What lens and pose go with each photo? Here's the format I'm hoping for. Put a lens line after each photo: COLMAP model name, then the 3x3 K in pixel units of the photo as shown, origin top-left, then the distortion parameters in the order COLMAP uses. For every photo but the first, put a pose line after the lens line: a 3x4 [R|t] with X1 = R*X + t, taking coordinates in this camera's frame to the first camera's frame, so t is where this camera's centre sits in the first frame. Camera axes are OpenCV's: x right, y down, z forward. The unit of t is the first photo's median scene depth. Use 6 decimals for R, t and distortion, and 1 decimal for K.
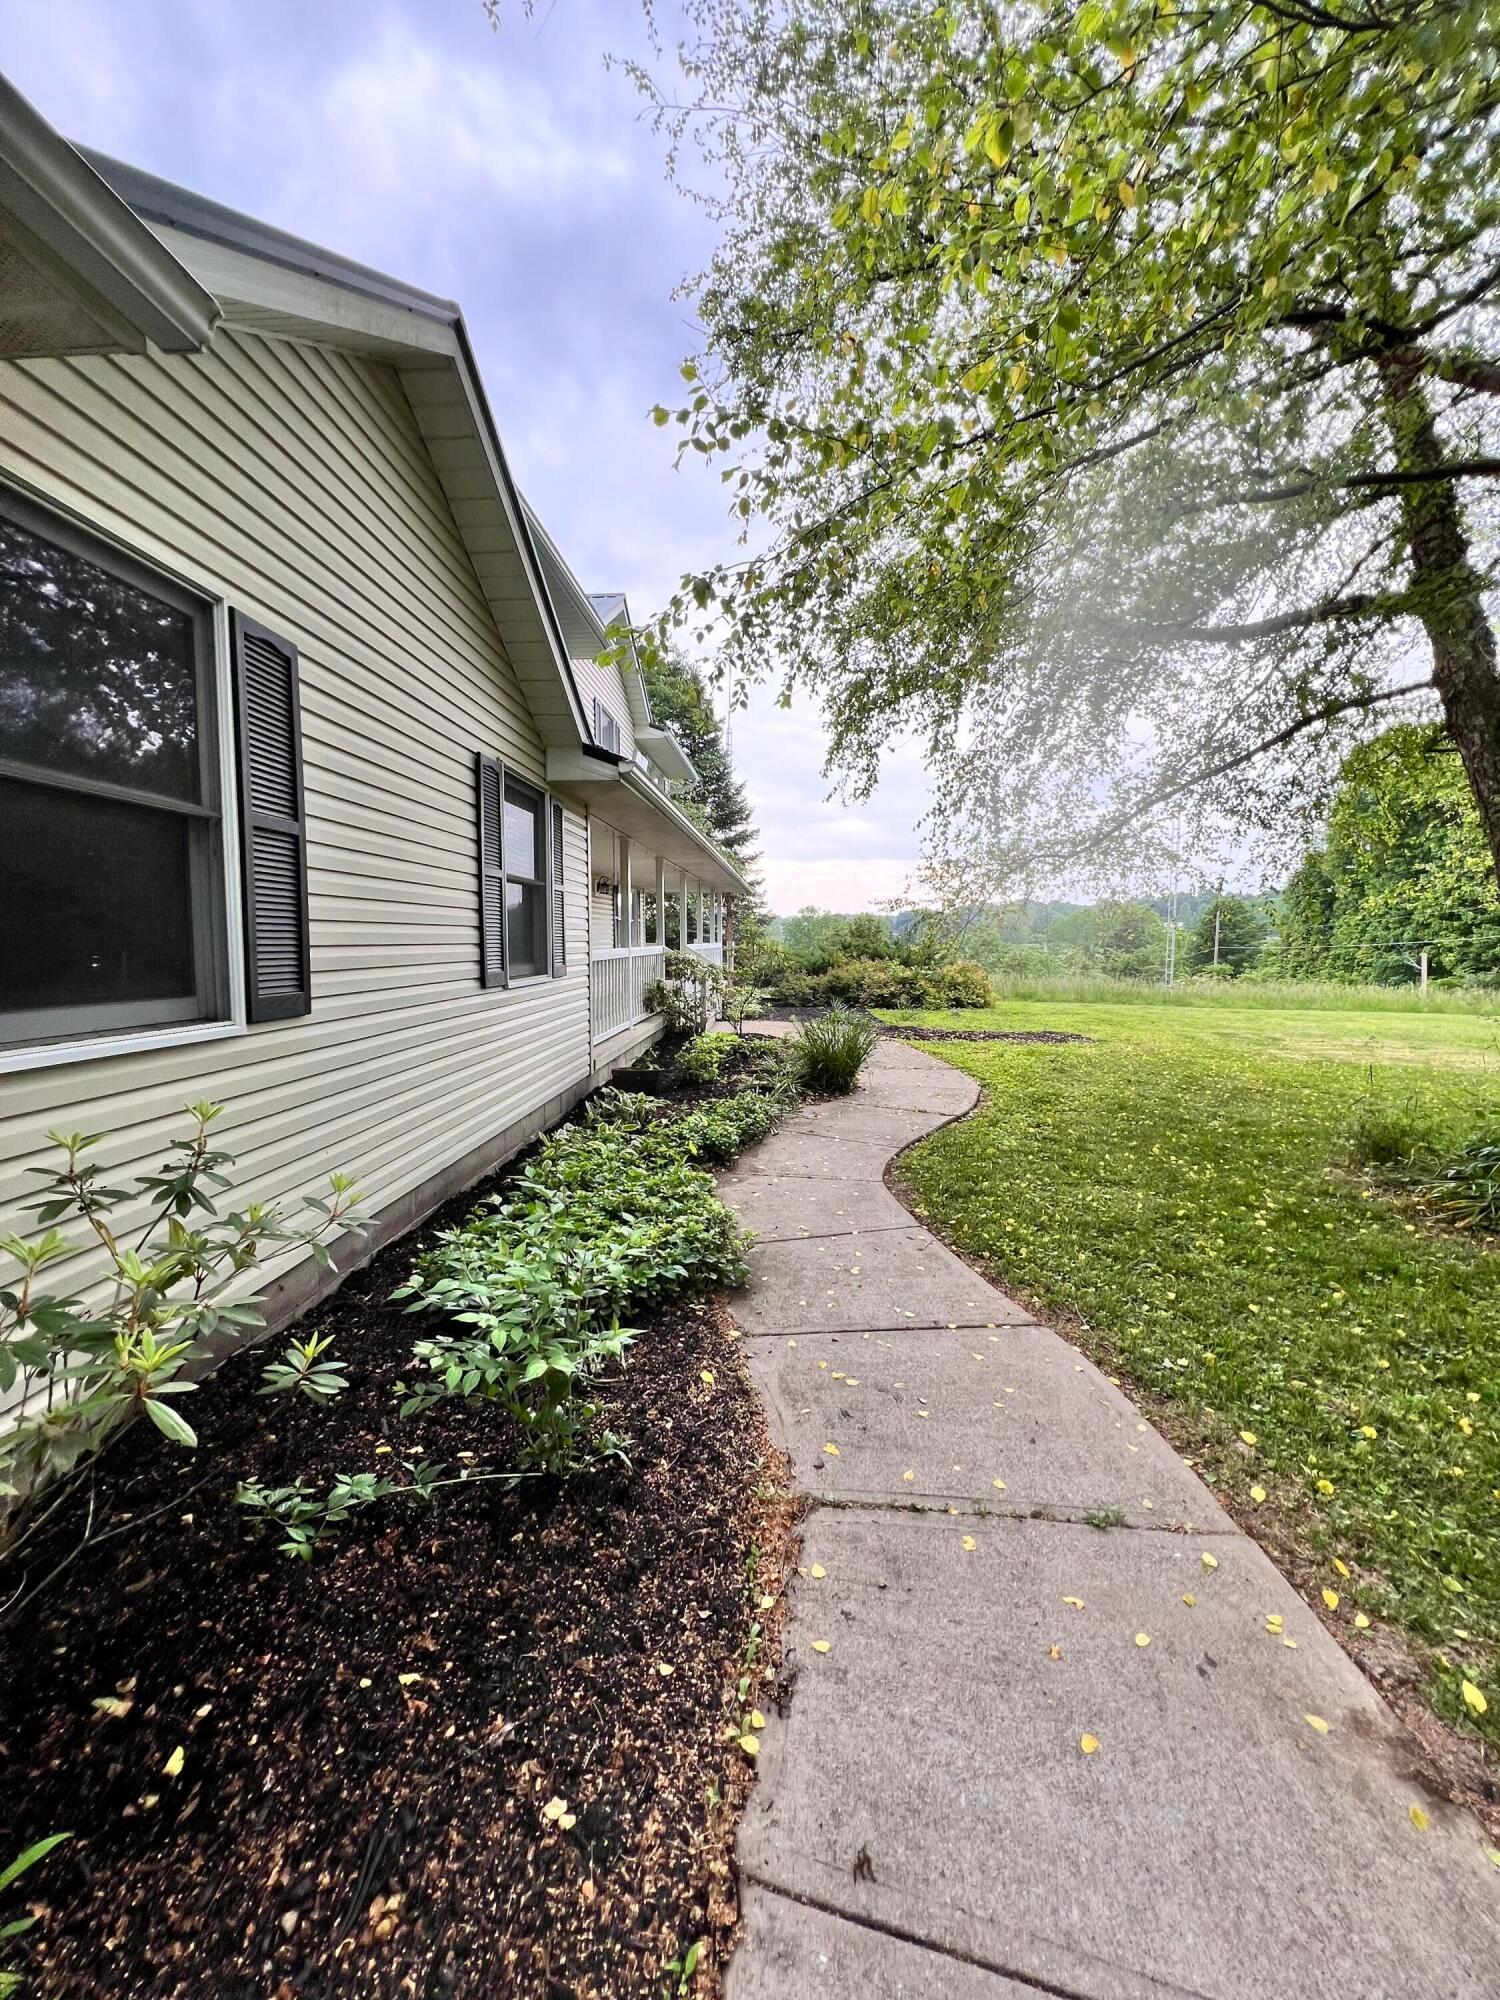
lens RADIAL K [[800.4, 0, 750.3], [0, 800.4, 999.4], [0, 0, 1]] dist [-0.000235, 0.000064]
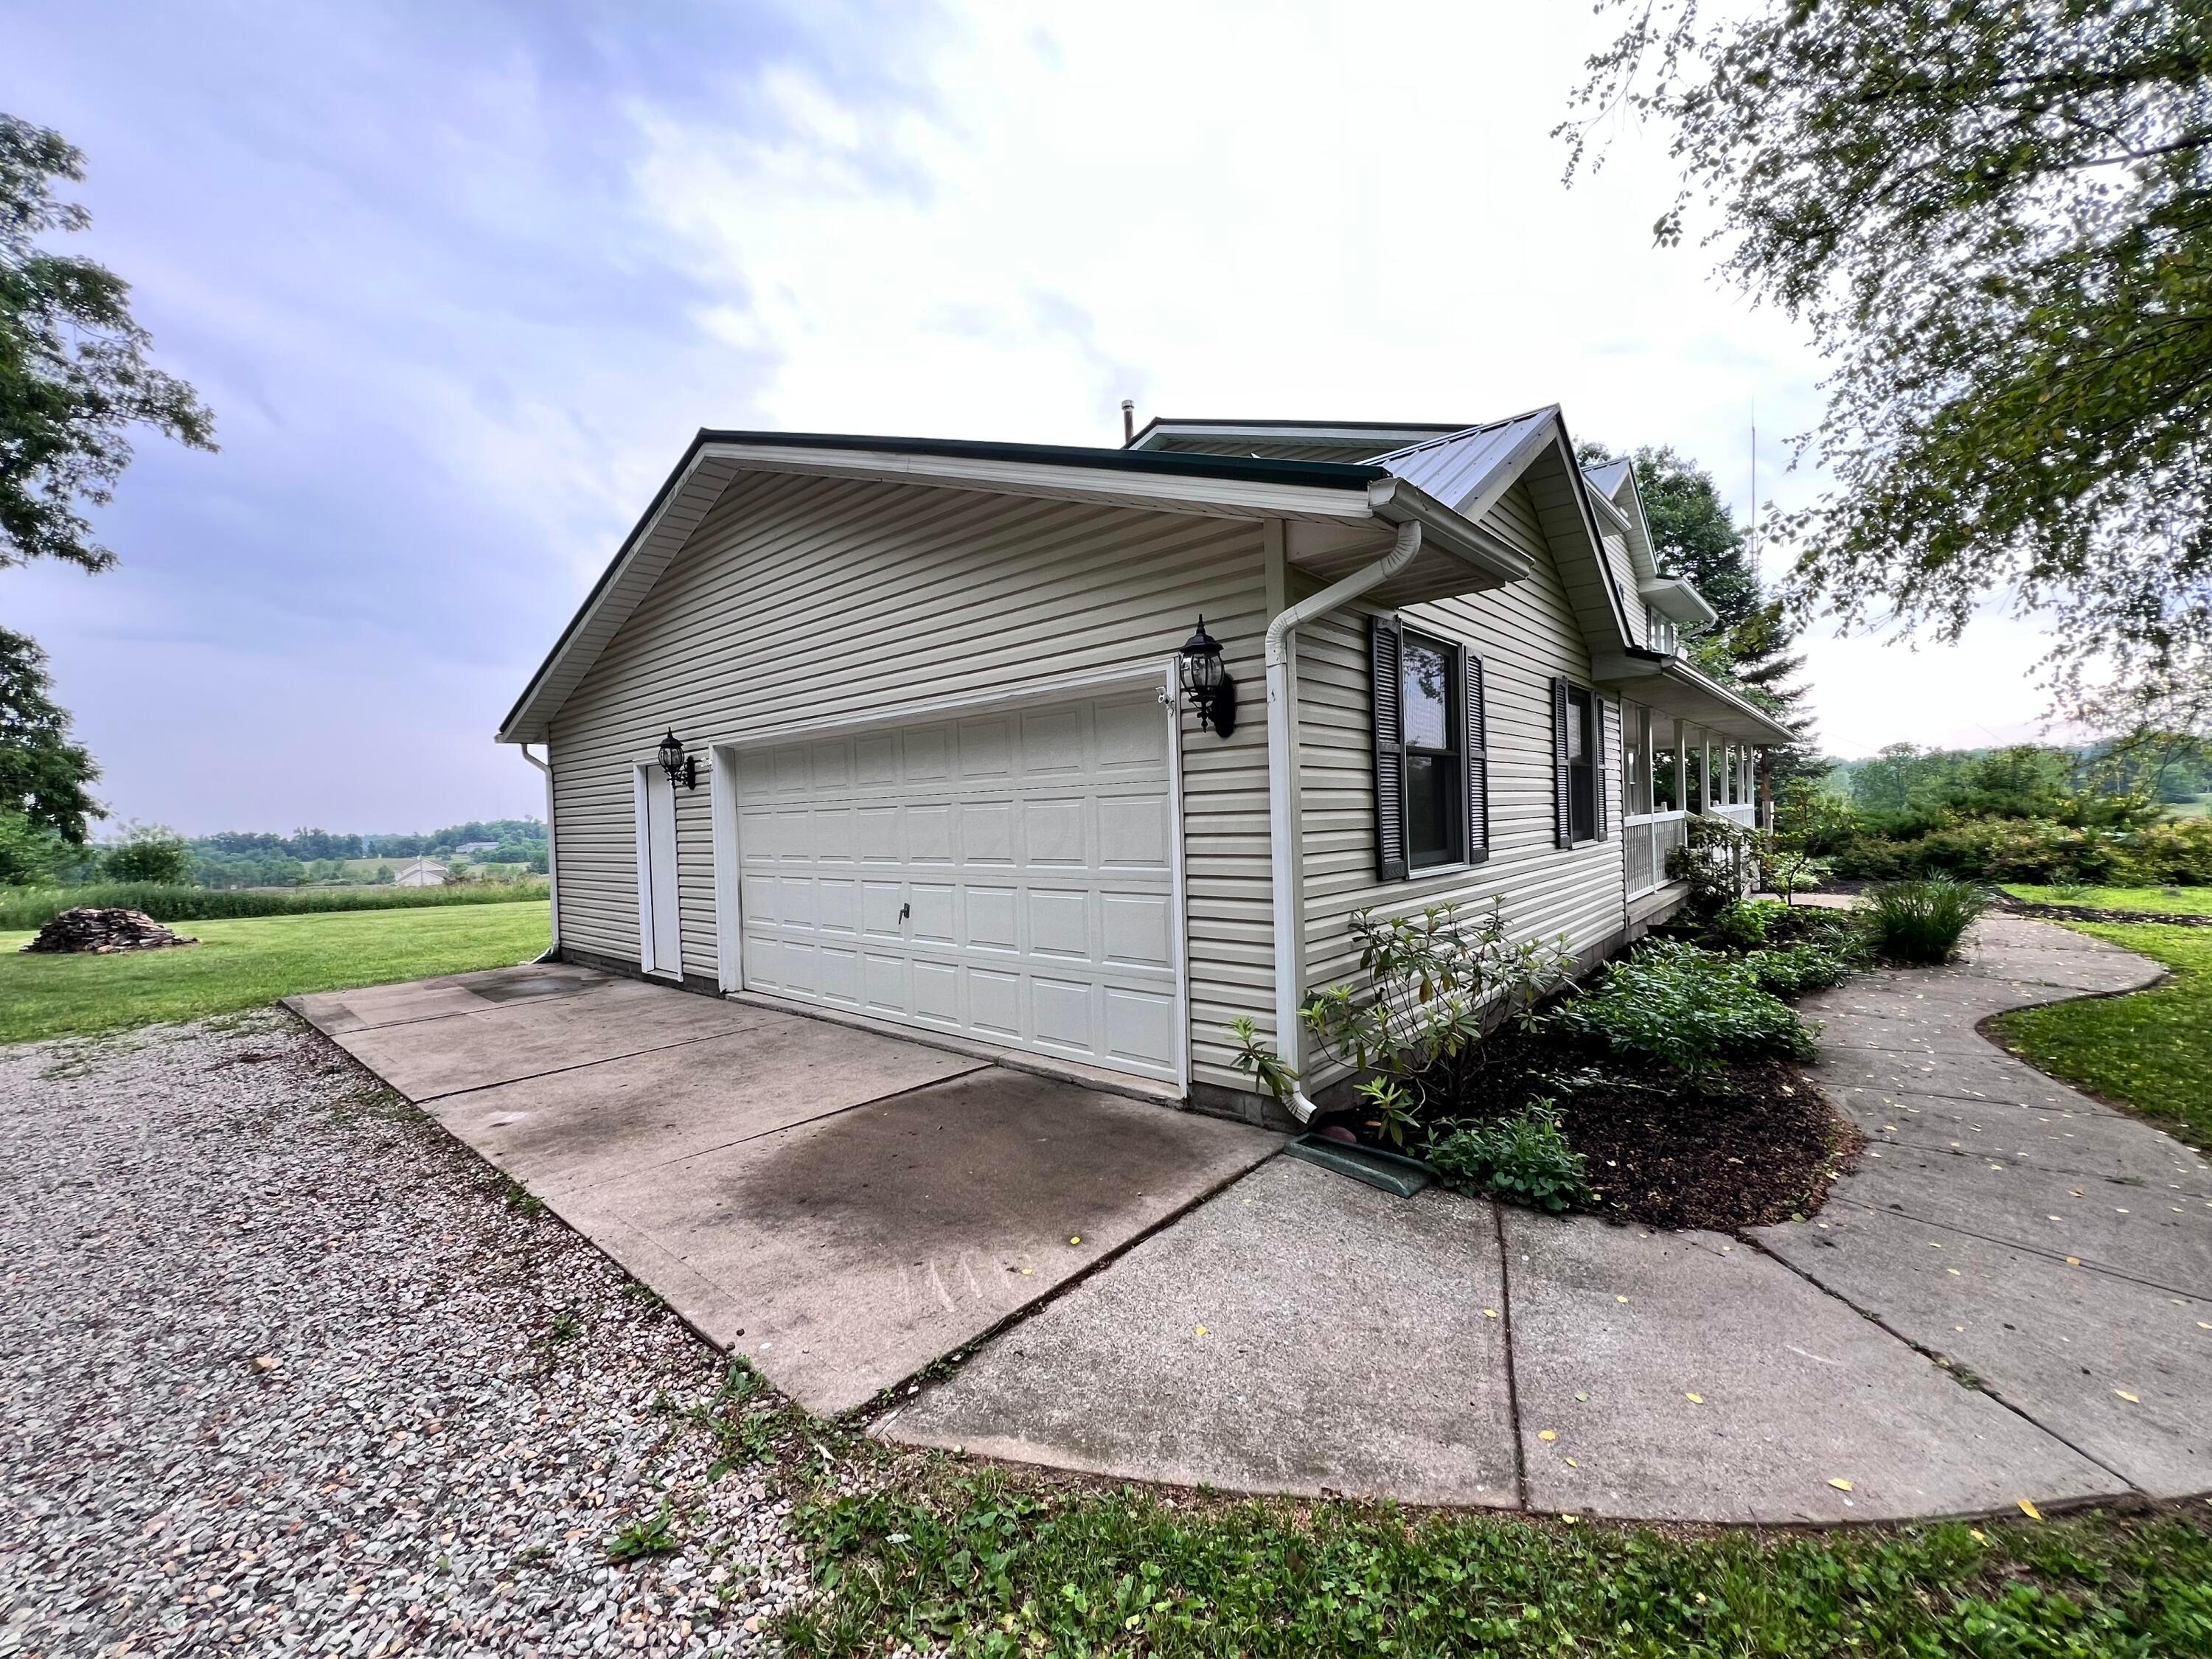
lens RADIAL K [[885.2, 0, 1102.6], [0, 885.2, 829.1], [0, 0, 1]] dist [-0.000235, 0.000064]
pose [[0.788927, -0.019220, -0.614186, -0.008767], [-0.011859, 0.998848, -0.046490, 0.013960], [0.614373, 0.043961, 0.787790, -0.281186]]
